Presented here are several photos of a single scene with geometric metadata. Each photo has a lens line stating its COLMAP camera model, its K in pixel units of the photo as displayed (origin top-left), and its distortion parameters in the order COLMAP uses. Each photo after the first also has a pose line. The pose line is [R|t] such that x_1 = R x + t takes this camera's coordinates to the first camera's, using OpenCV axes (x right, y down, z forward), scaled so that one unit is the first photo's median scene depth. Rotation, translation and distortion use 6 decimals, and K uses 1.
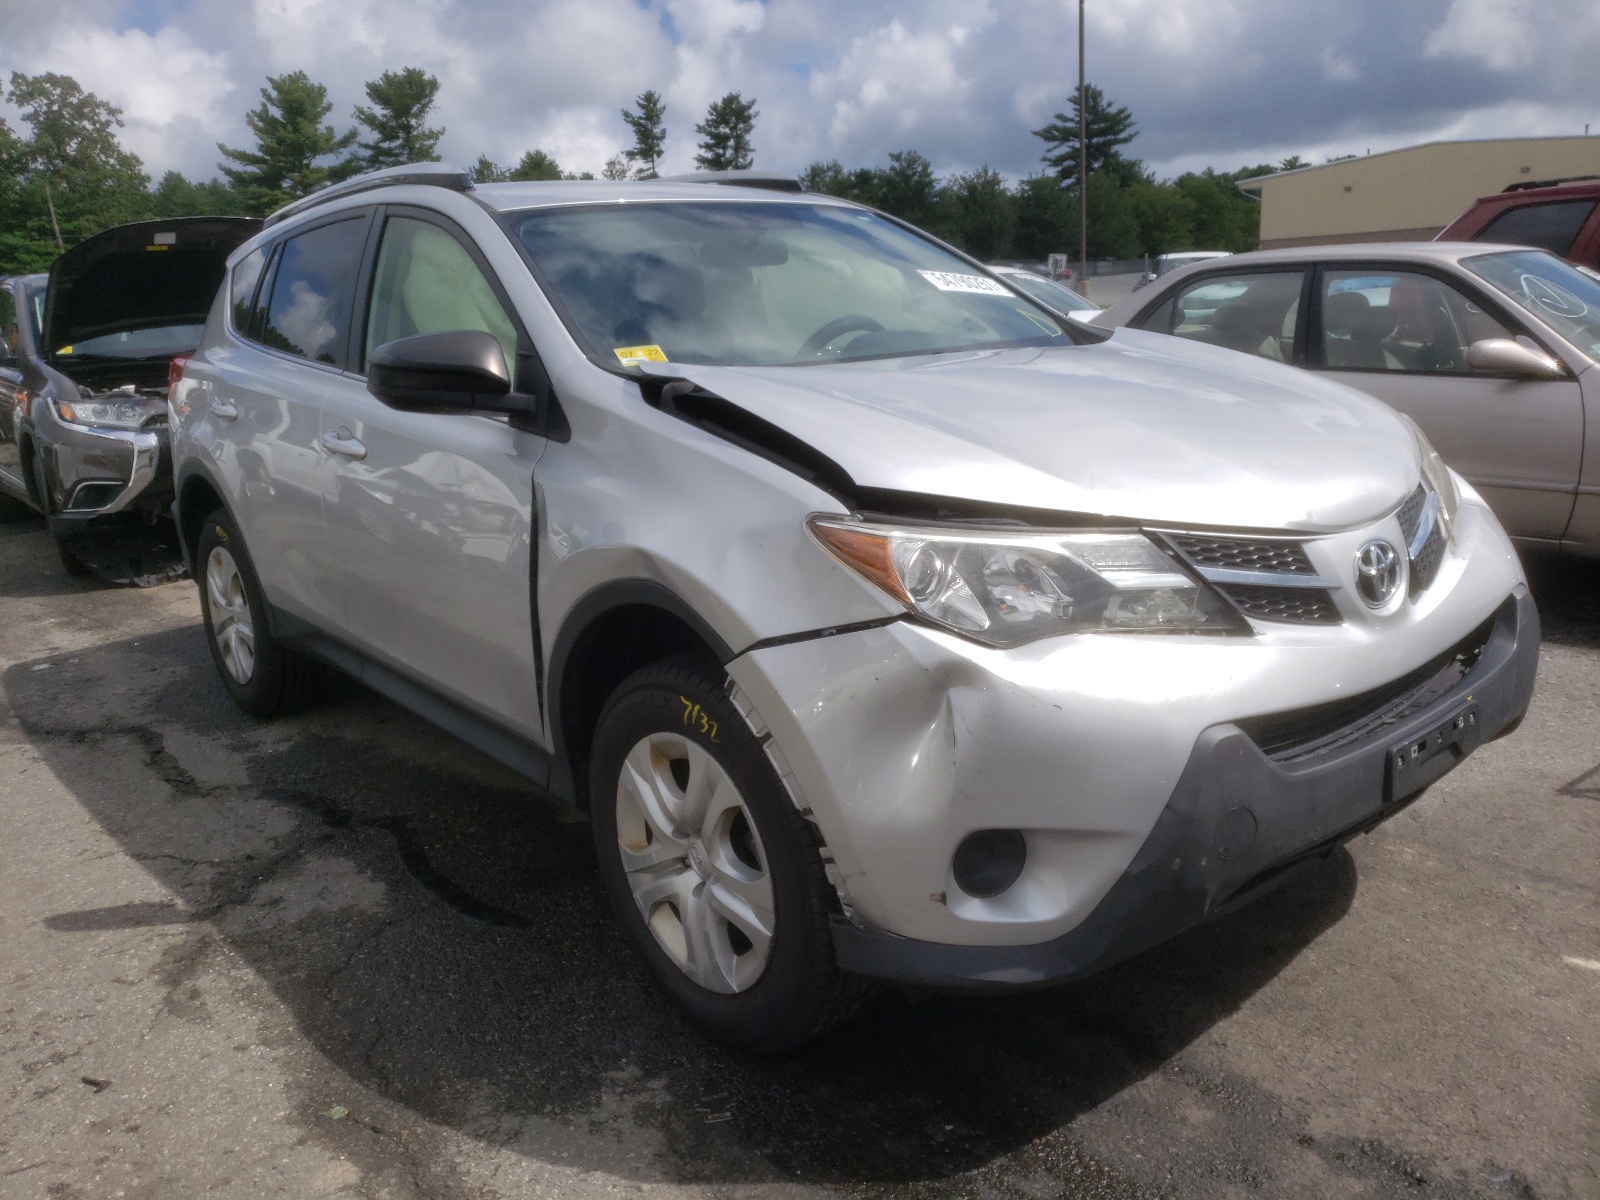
lens RADIAL K [[1251.8, 0, 800.5], [0, 1251.8, 599.4], [0, 0, 1]] dist [0.001255, -0.006309]
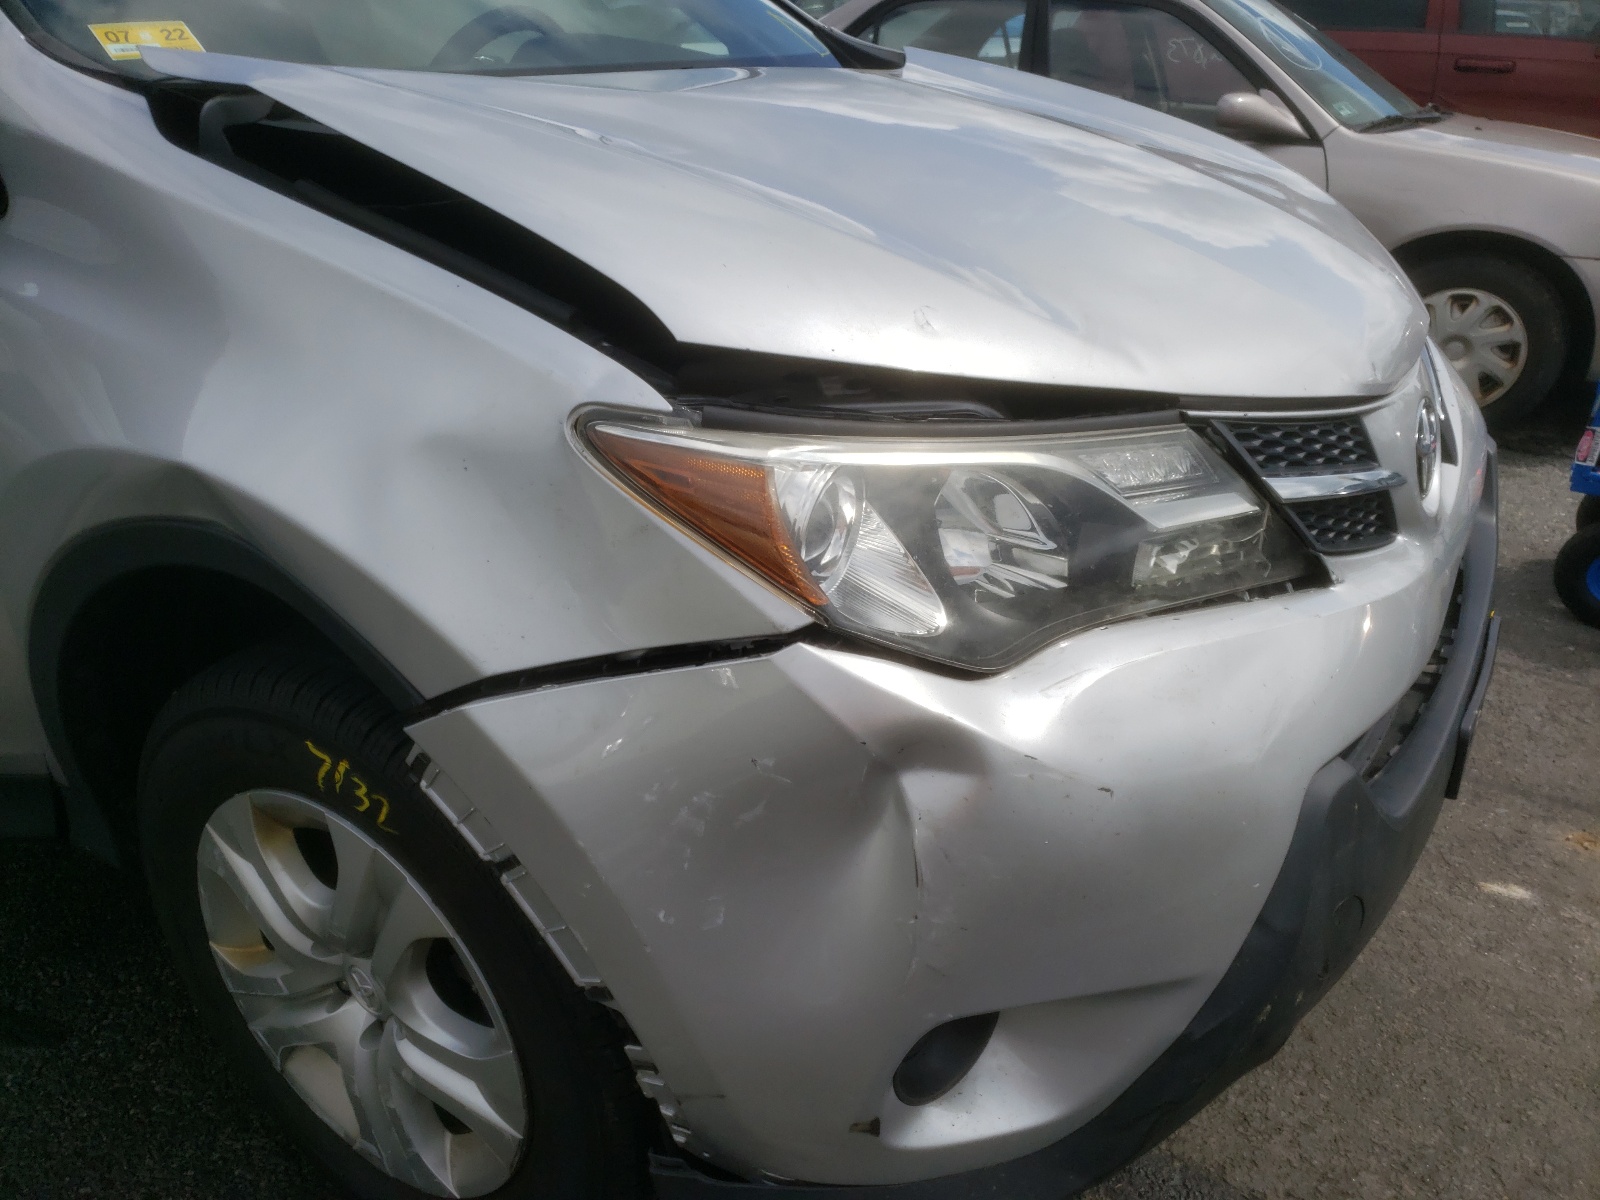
lens RADIAL K [[1216.0, 0, 798.3], [0, 1216.0, 600.9], [0, 0, 1]] dist [-0.002518, 0.010305]
pose [[0.951615, -0.079479, 0.296836, -0.051634], [0.018558, 0.979074, 0.202657, -0.084919], [-0.306732, -0.187342, 0.933177, 0.529648]]
